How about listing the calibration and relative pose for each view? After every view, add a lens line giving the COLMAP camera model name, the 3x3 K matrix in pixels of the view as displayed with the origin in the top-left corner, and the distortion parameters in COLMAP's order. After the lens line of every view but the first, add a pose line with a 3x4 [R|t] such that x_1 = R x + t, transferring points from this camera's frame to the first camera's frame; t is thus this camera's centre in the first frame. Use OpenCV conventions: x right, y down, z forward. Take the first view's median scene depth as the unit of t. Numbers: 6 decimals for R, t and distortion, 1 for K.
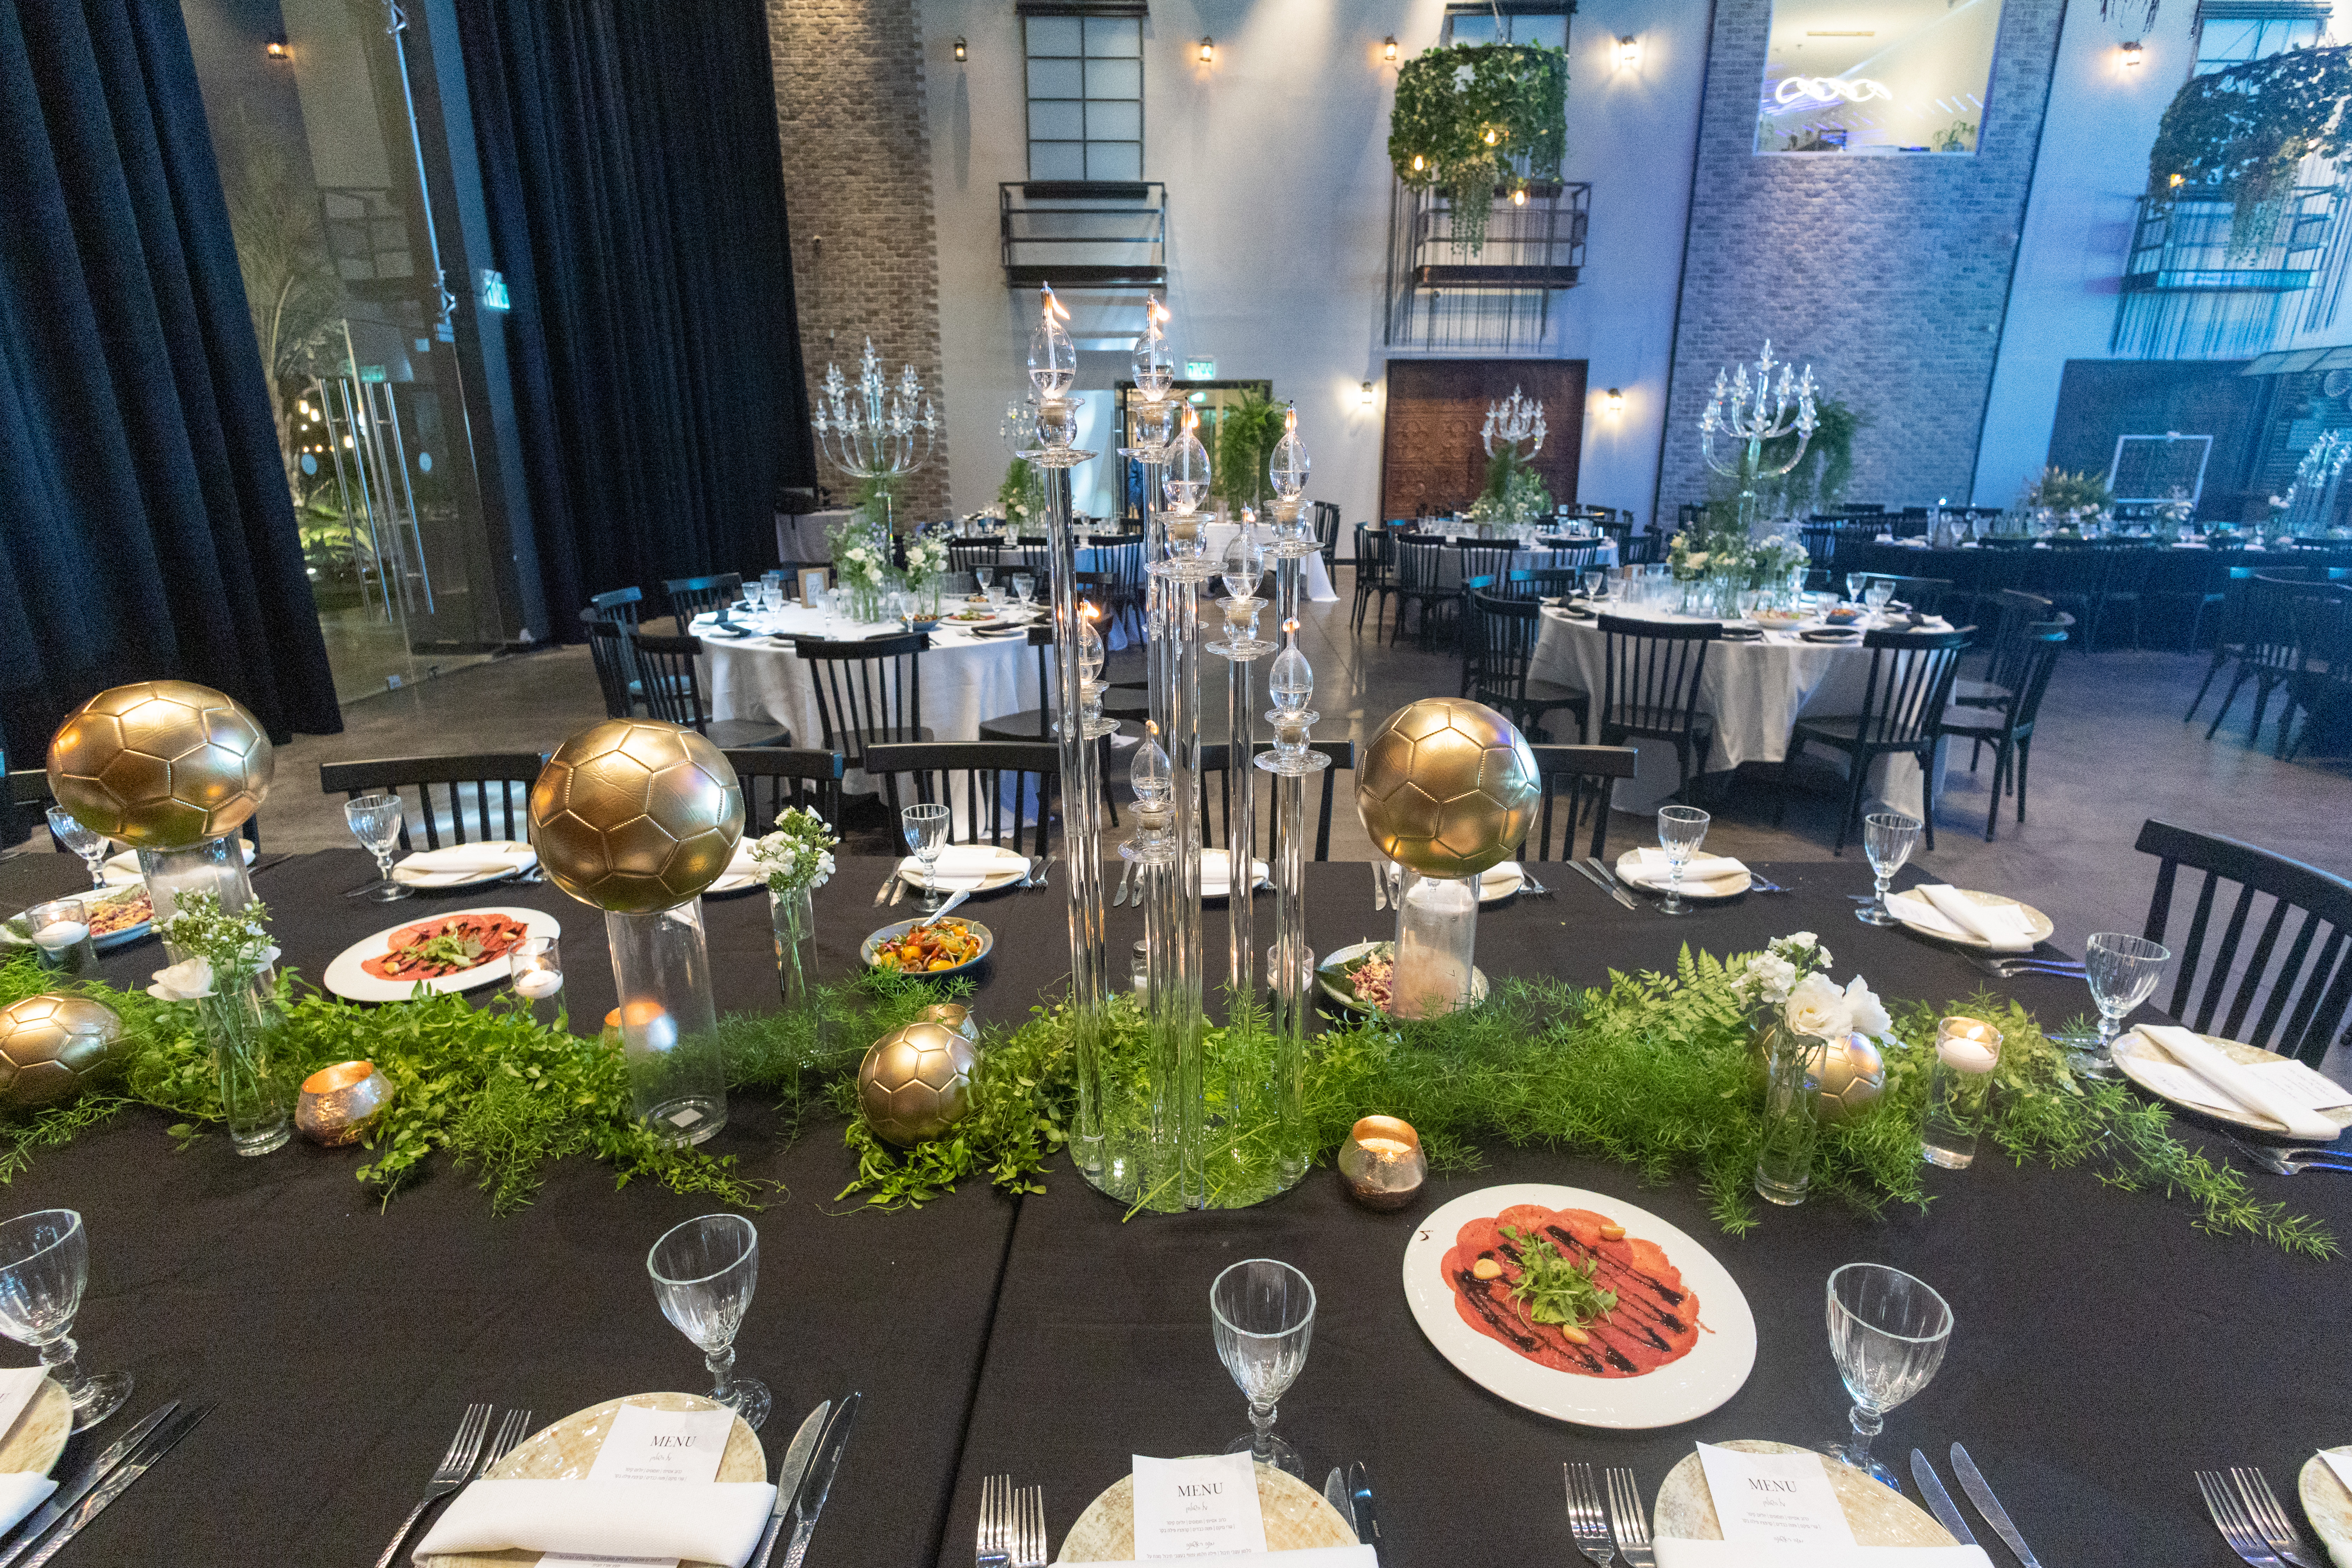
lens RADIAL K [[1146.5, 0, 1184.5], [0, 1146.5, 777.8], [0, 0, 1]] dist [0.003188, 0.001686]
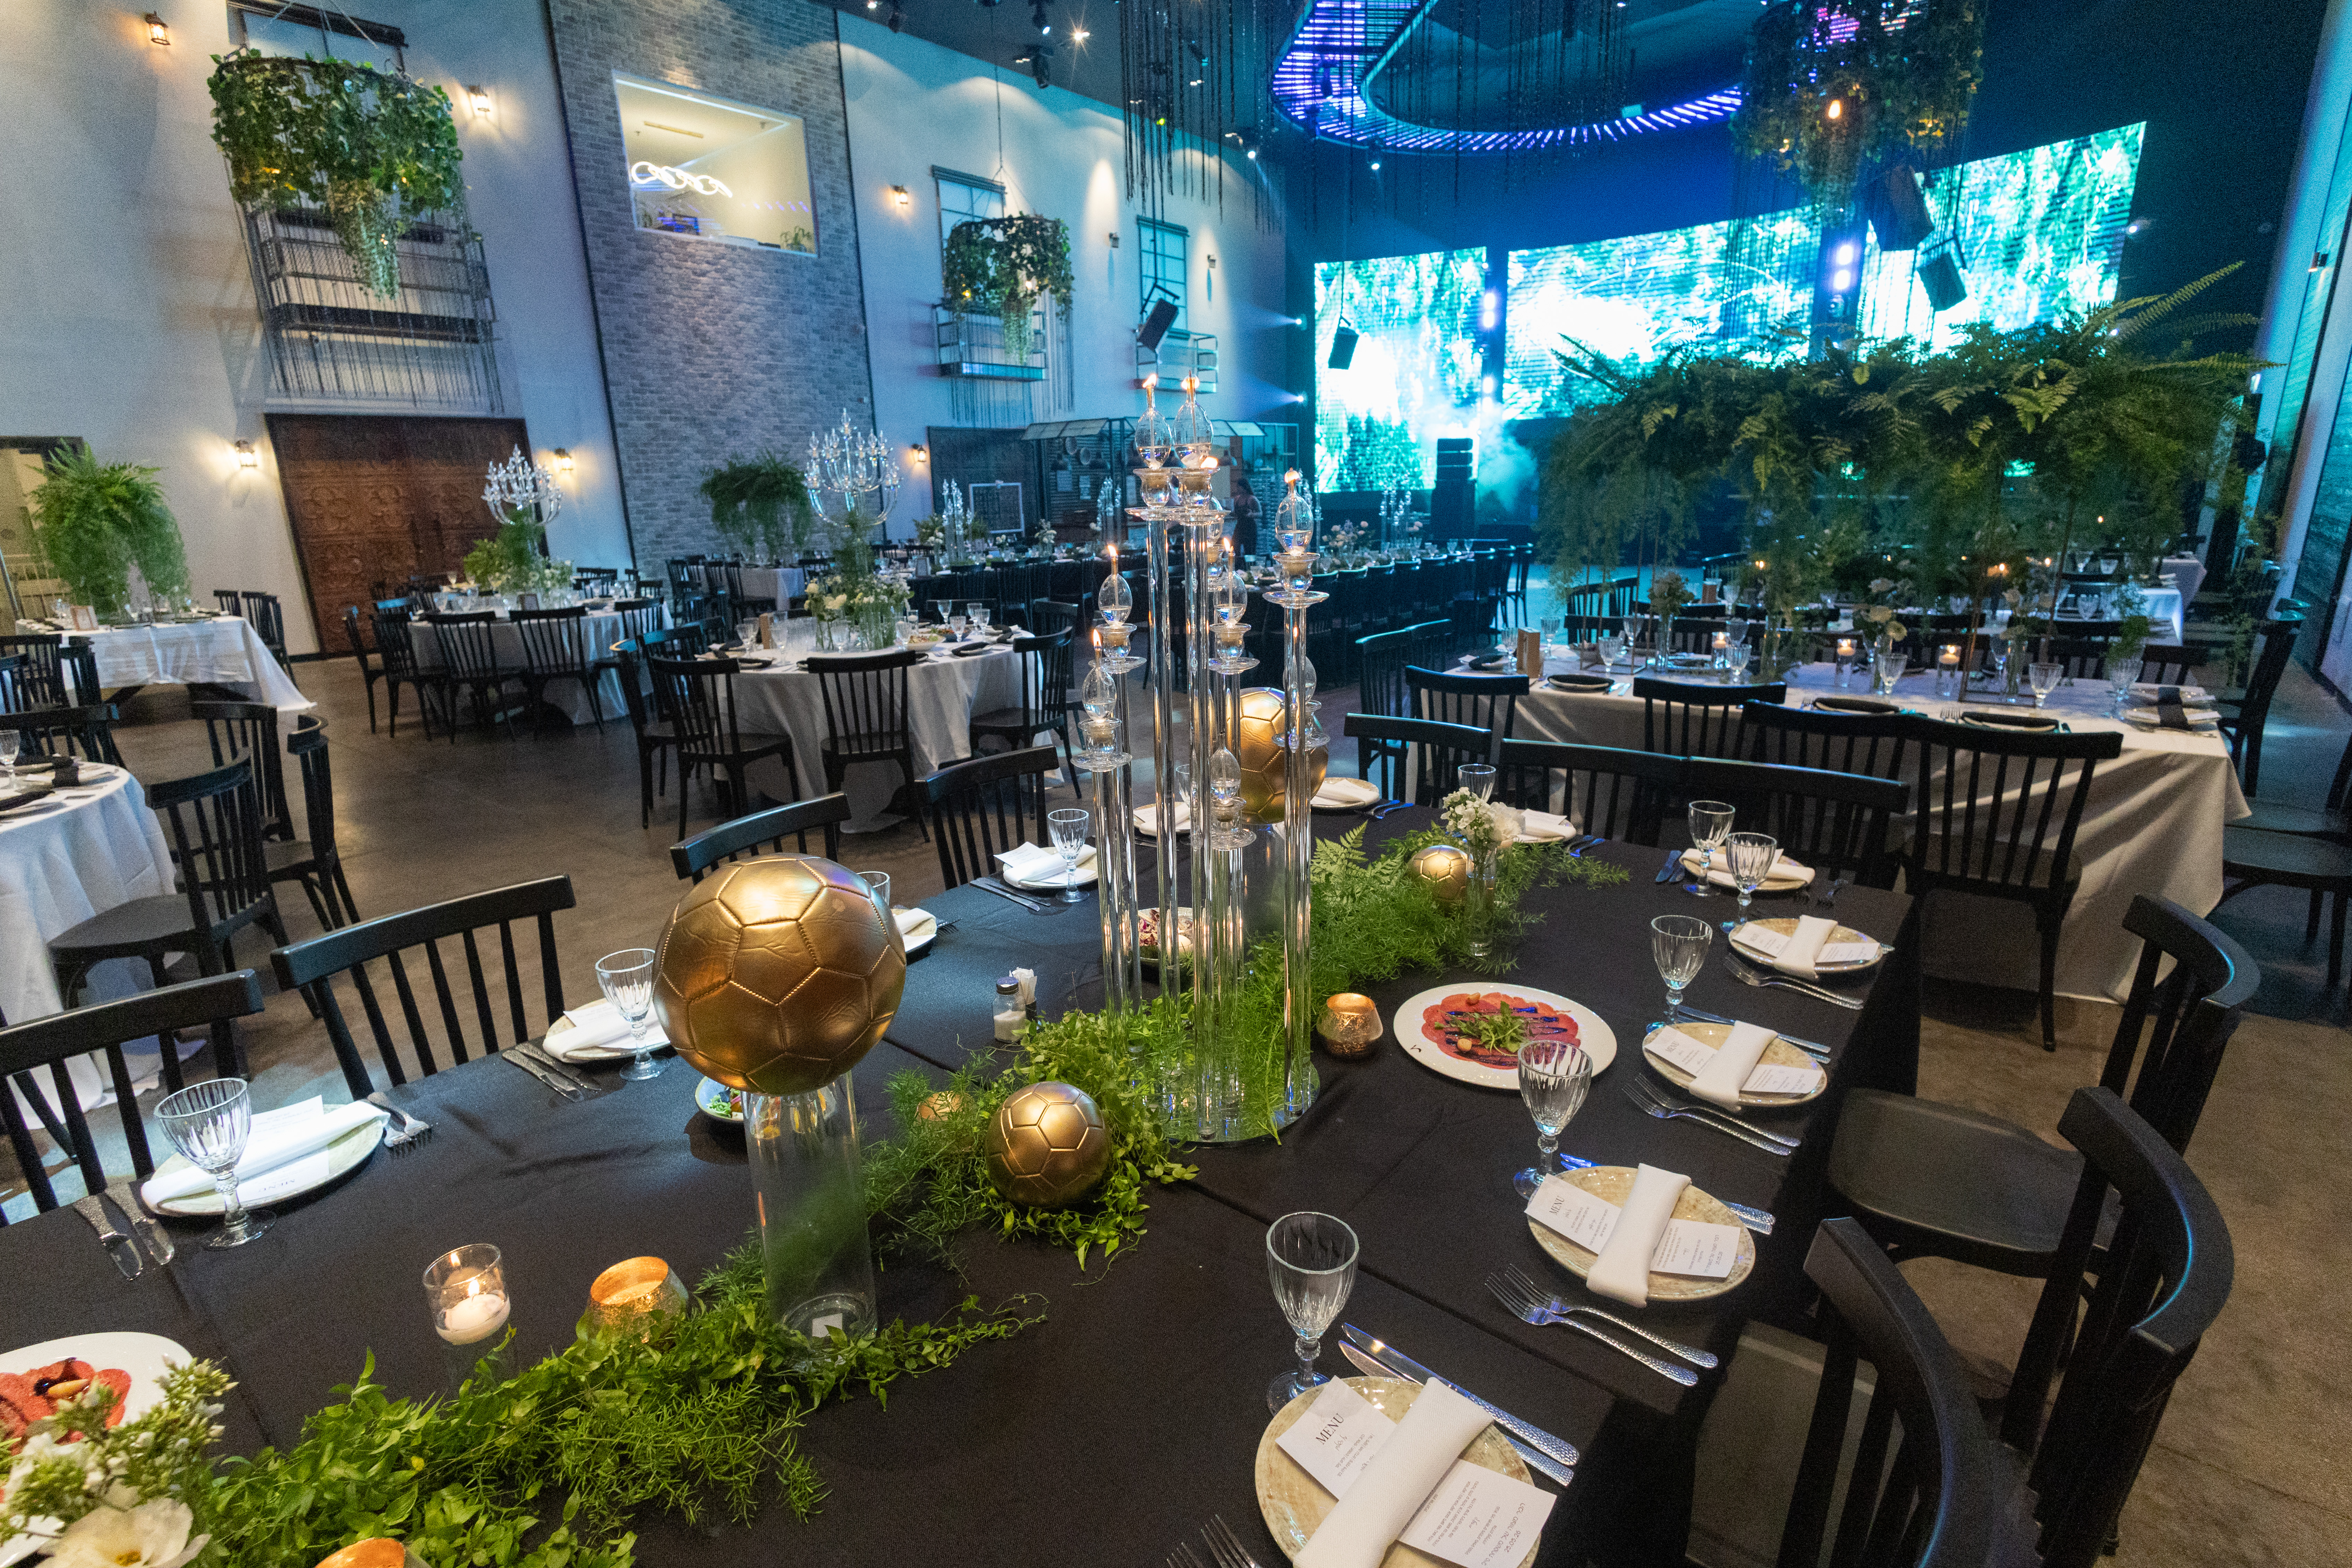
lens RADIAL K [[1134.0, 0, 1157.9], [0, 1134.0, 784.8], [0, 0, 1]] dist [0.006062, 0.001216]
pose [[0.636879, -0.219972, 0.738916, -0.082792], [0.248250, 0.965898, 0.073575, -0.008292], [-0.729902, 0.136578, 0.669768, 0.021964]]
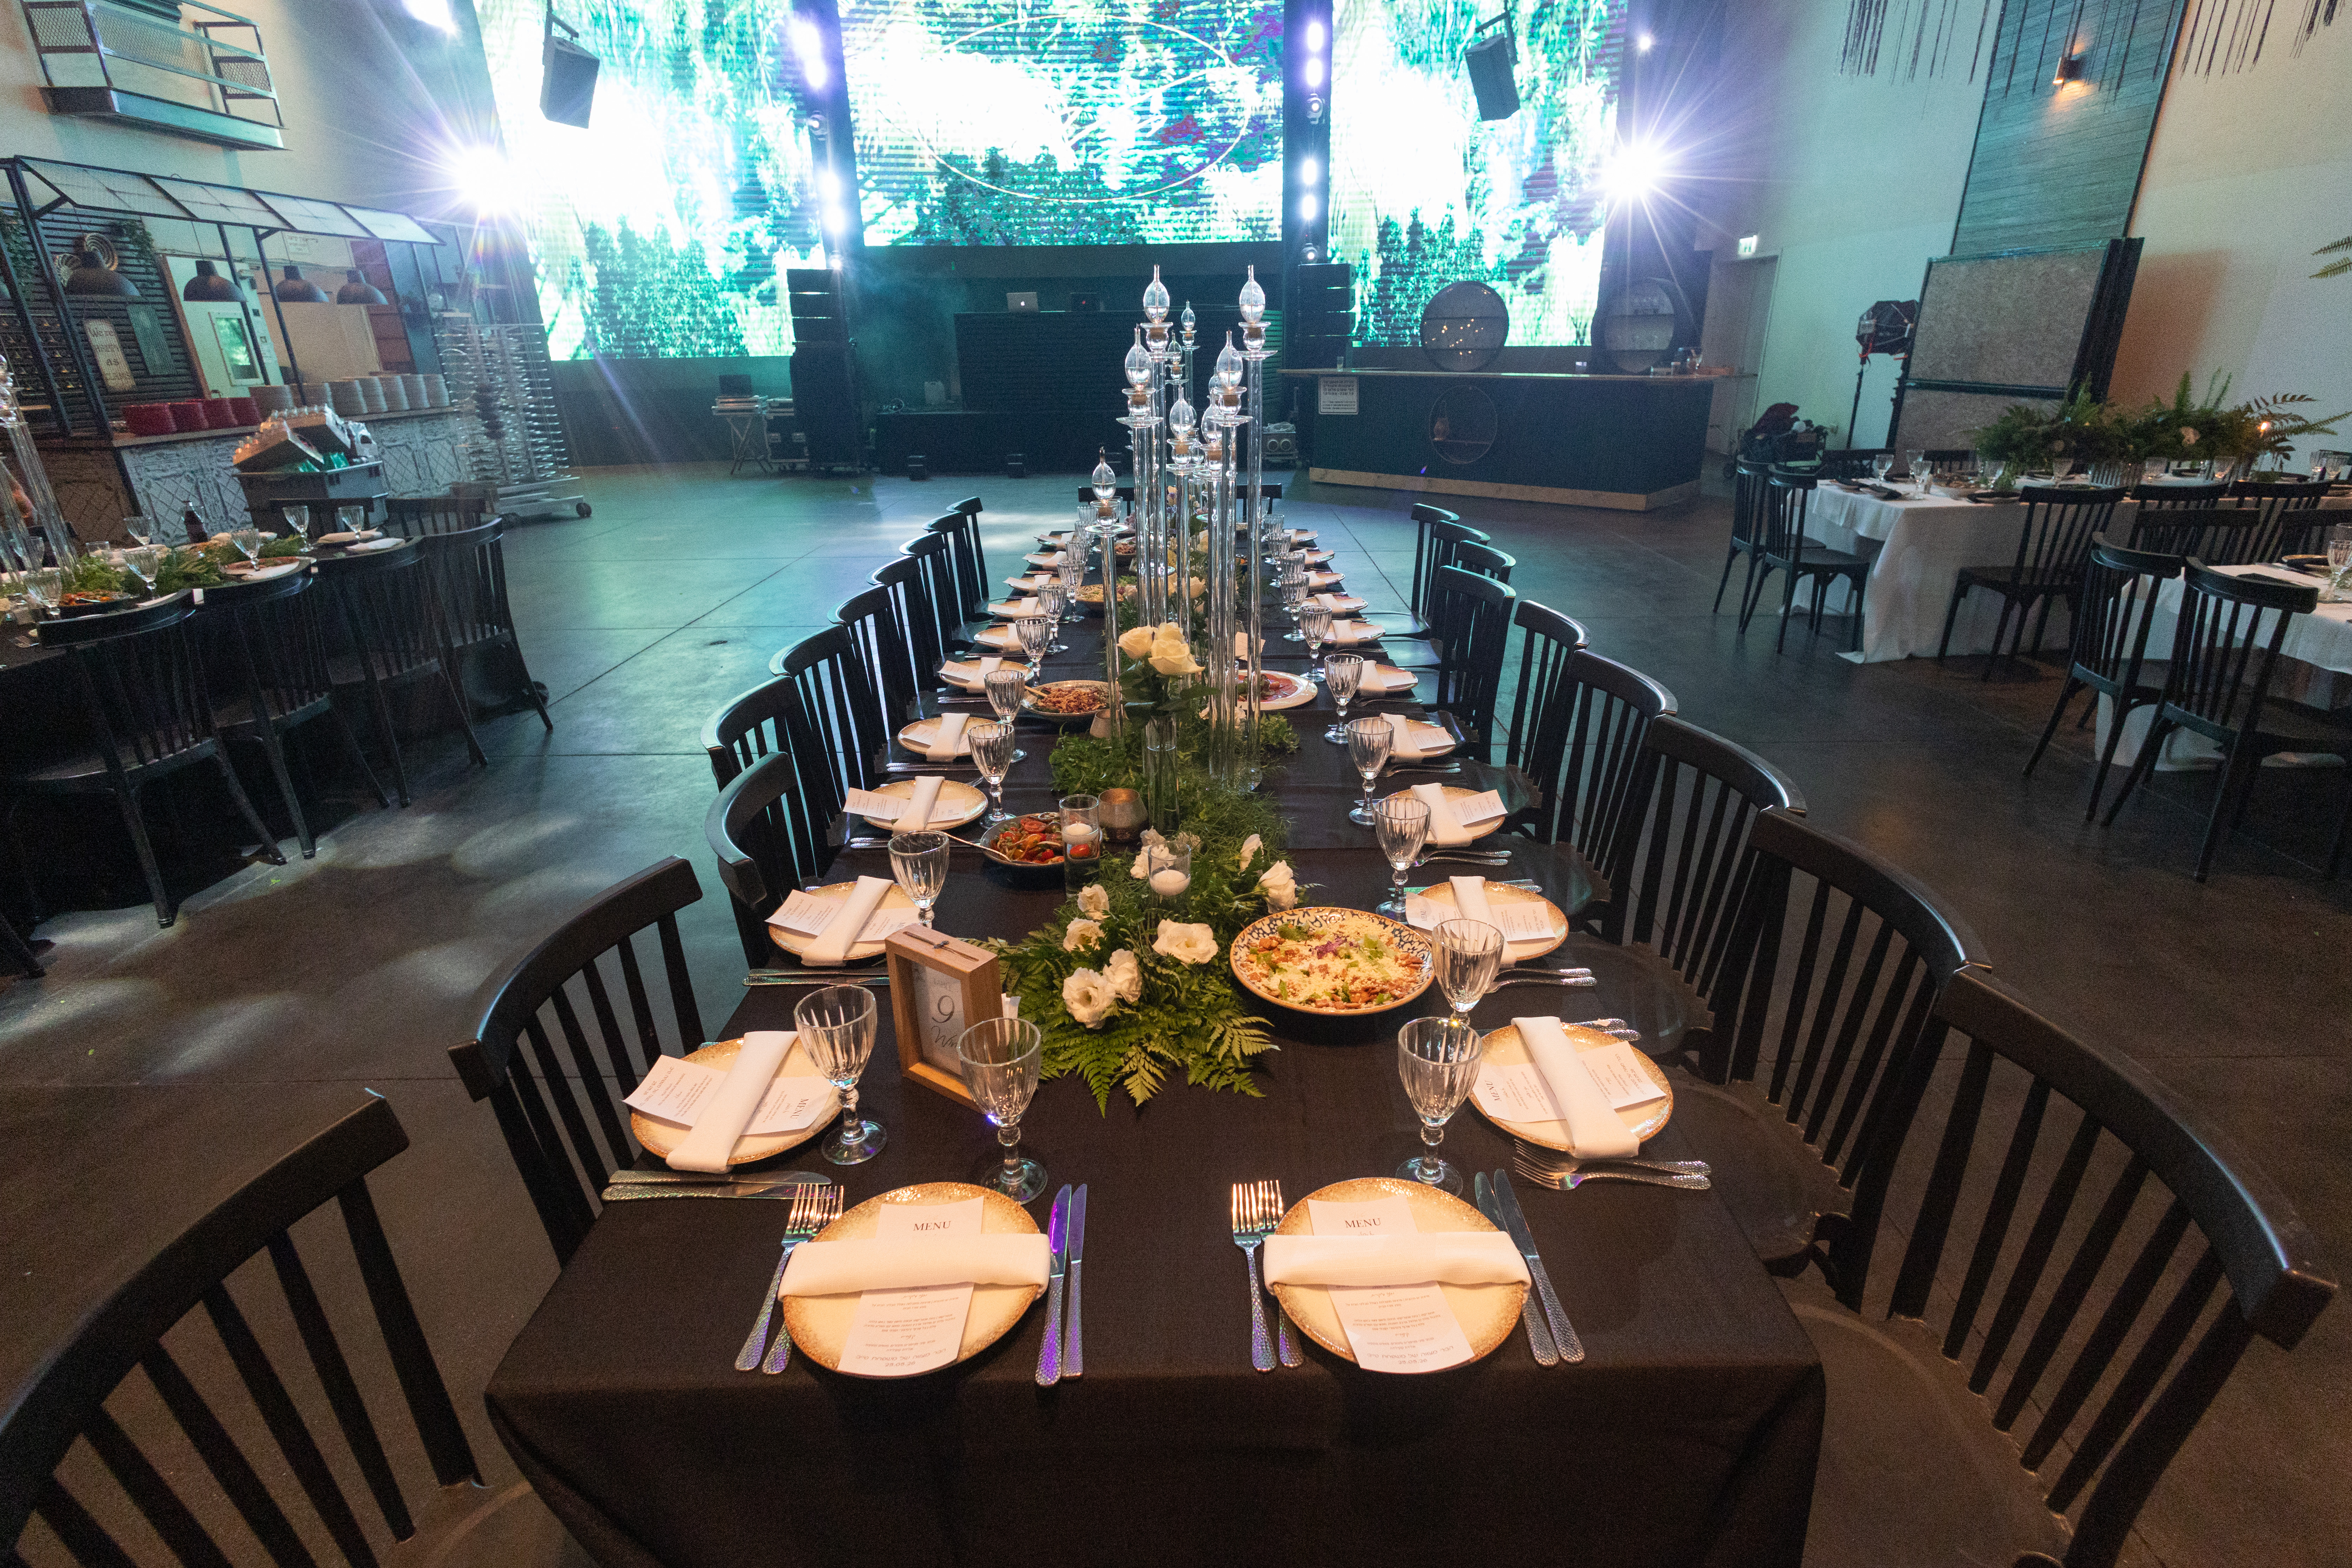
lens RADIAL K [[1110.5, 0, 1209.1], [0, 1110.5, 782.8], [0, 0, 1]] dist [0.008551, -0.001050]
pose [[-0.010813, -0.381368, 0.924360, 0.390453], [0.295661, 0.881862, 0.367293, -0.115535], [-0.955232, 0.277269, 0.103220, 0.395685]]
